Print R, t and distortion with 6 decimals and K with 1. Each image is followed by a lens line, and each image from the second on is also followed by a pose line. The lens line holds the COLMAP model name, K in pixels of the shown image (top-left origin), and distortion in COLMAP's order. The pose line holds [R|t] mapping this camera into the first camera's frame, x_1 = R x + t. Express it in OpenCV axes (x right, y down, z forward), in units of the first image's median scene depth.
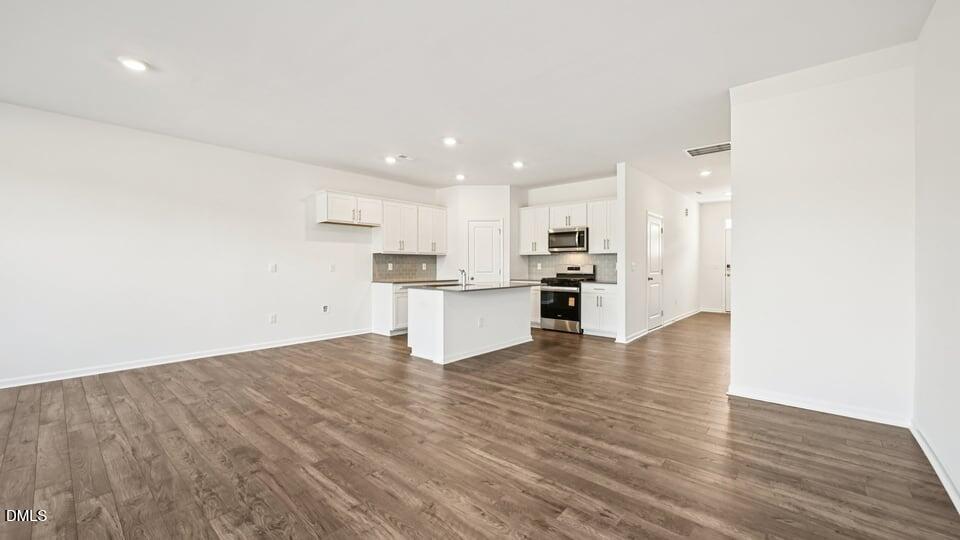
lens RADIAL K [[376.6, 0, 479.8], [0, 376.6, 263.6], [0, 0, 1]] dist [-0.000371, 0.000201]
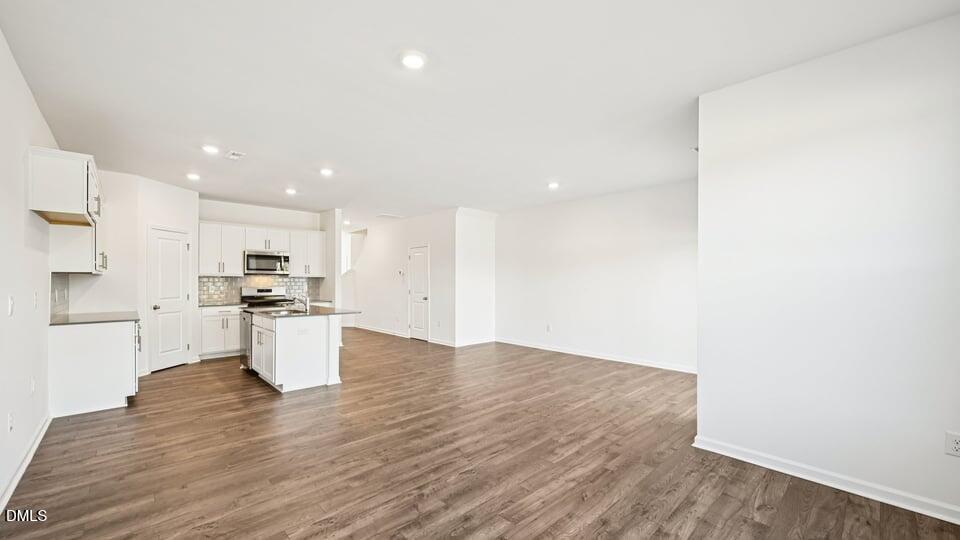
lens RADIAL K [[376.6, 0, 476.4], [0, 376.6, 278.4], [0, 0, 1]] dist [-0.000371, 0.000201]
pose [[0.102733, 0.007209, 0.994683, -0.828025], [-0.005867, 0.999961, -0.006641, -0.019218], [-0.994692, -0.005154, 0.102772, 0.367481]]
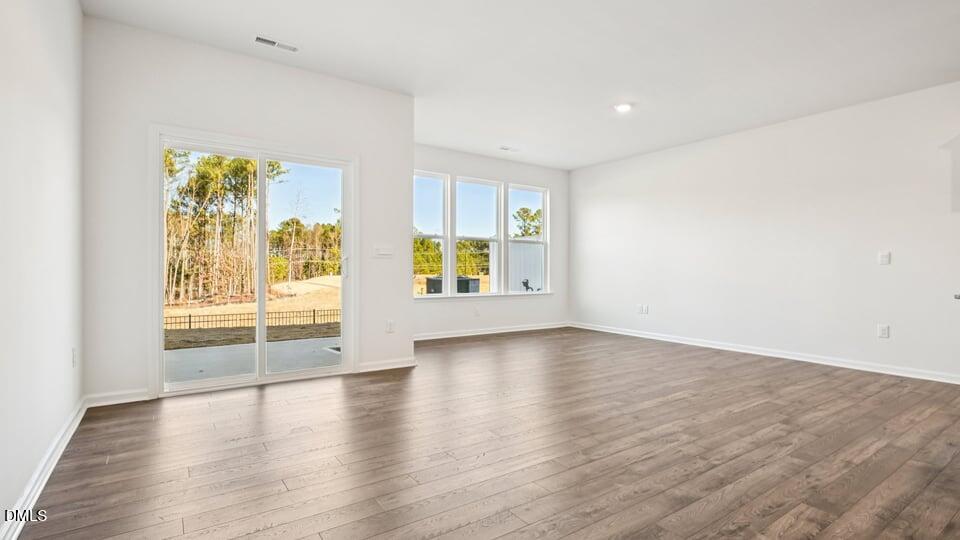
lens RADIAL K [[452.0, 0, 479.8], [0, 452.0, 277.9], [0, 0, 1]] dist [-0.003373, -0.000745]
pose [[-0.239890, 0.016881, -0.970653, 0.388736], [-0.002244, 0.999836, 0.017943, 0.030010], [0.970797, 0.006483, -0.239813, 0.423099]]
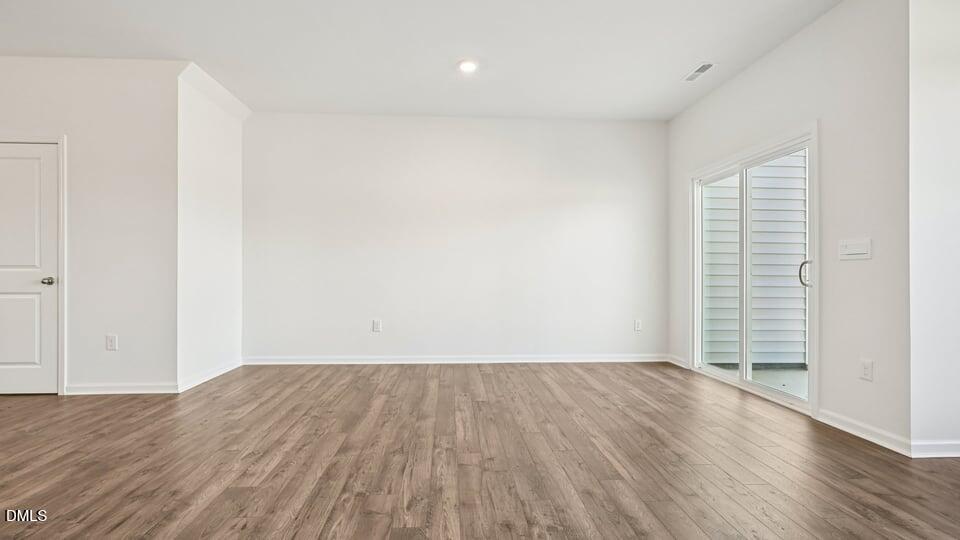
lens RADIAL K [[436.3, 0, 472.6], [0, 436.3, 267.1], [0, 0, 1]] dist [0.000550, 0.000213]
pose [[-0.701618, 0.009240, 0.712493, -0.323328], [-0.007761, 0.999758, -0.020608, 0.034406], [-0.712511, -0.019988, -0.701376, 0.687569]]
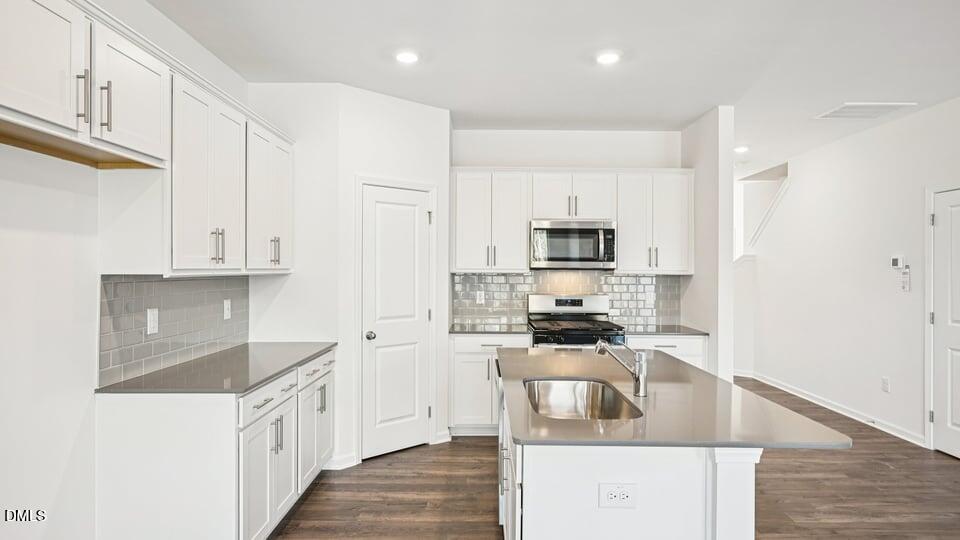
lens RADIAL K [[546.1, 0, 481.9], [0, 546.1, 272.1], [0, 0, 1]] dist [-0.005968, 0.001420]
pose [[0.750572, 0.000626, 0.660788, -0.363276], [-0.008627, 0.999924, 0.008853, -0.037325], [-0.660732, -0.012345, 0.750520, 0.618467]]
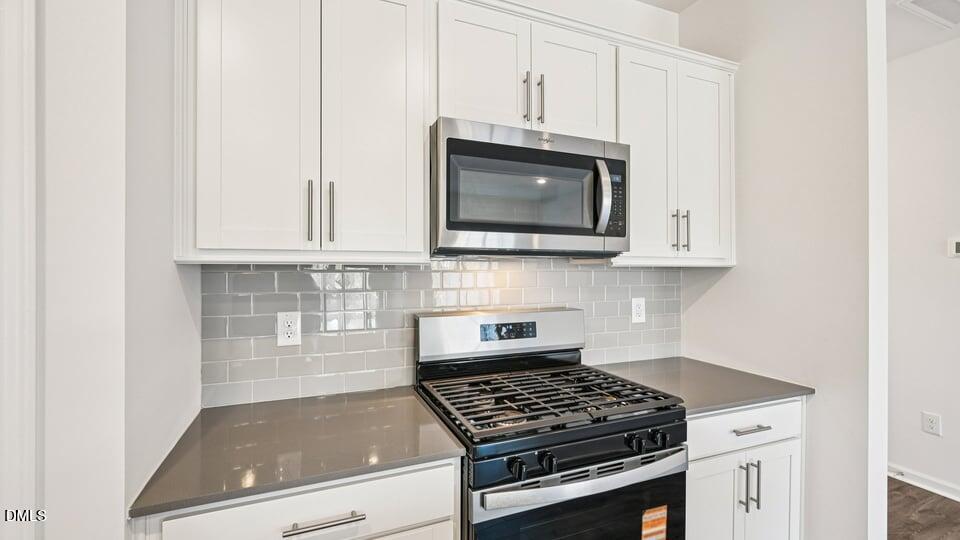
lens RADIAL K [[436.3, 0, 487.7], [0, 436.3, 259.8], [0, 0, 1]] dist [0.000550, 0.000213]
pose [[0.426768, 0.007872, 0.904327, 0.017070], [-0.009732, 0.999944, -0.004112, -0.030726], [-0.904309, -0.007046, 0.426821, 1.045480]]
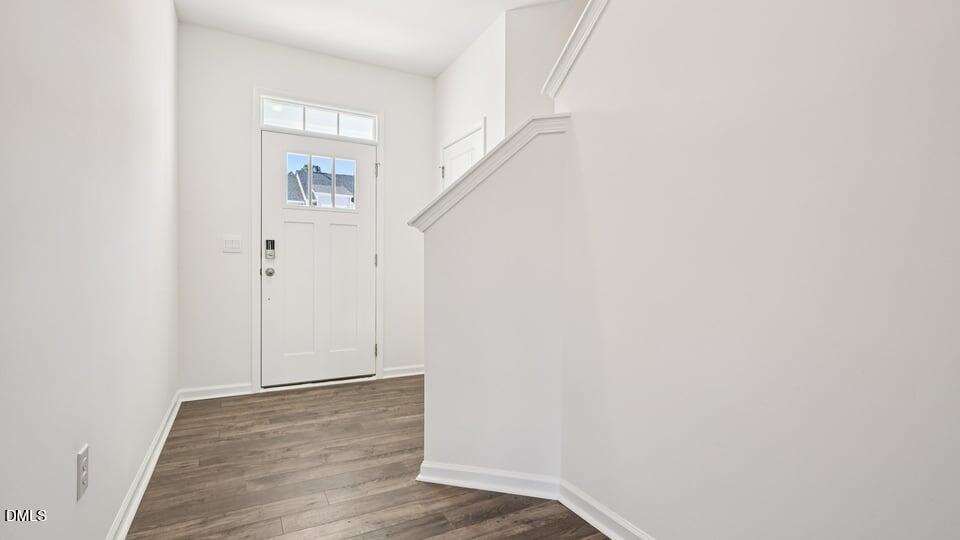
lens RADIAL K [[452.0, 0, 479.0], [0, 452.0, 270.0], [0, 0, 1]] dist [-0.003373, -0.000745]
pose [[0.340303, -0.000131, 0.940316, 0.553404], [-0.009889, 0.999944, 0.003719, 0.039042], [-0.940264, -0.010564, 0.340283, 1.078524]]
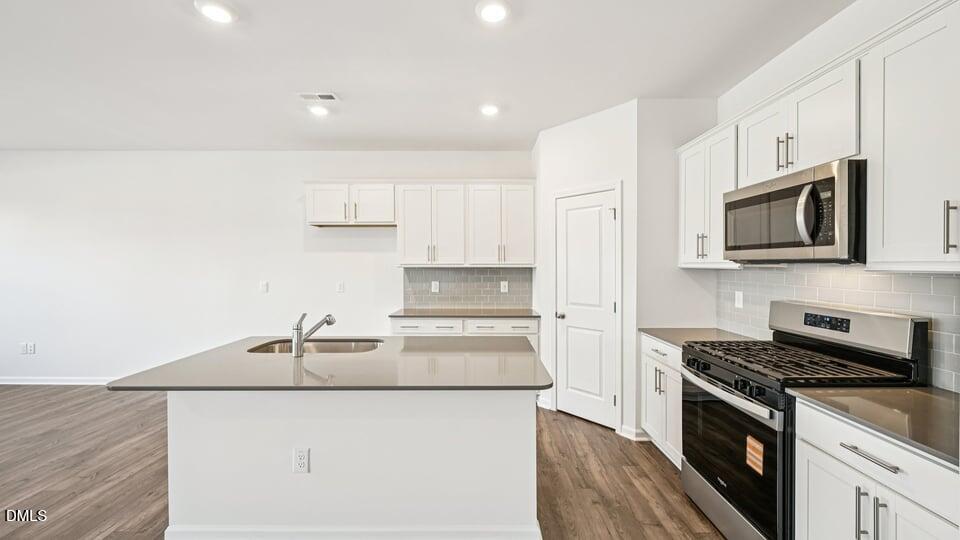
lens RADIAL K [[376.6, 0, 482.3], [0, 376.6, 268.7], [0, 0, 1]] dist [-0.000371, 0.000201]
pose [[0.659220, 0.009124, -0.751895, 0.335879], [0.003510, 0.999878, 0.015211, -0.035446], [0.751942, -0.012666, 0.659108, 0.727199]]
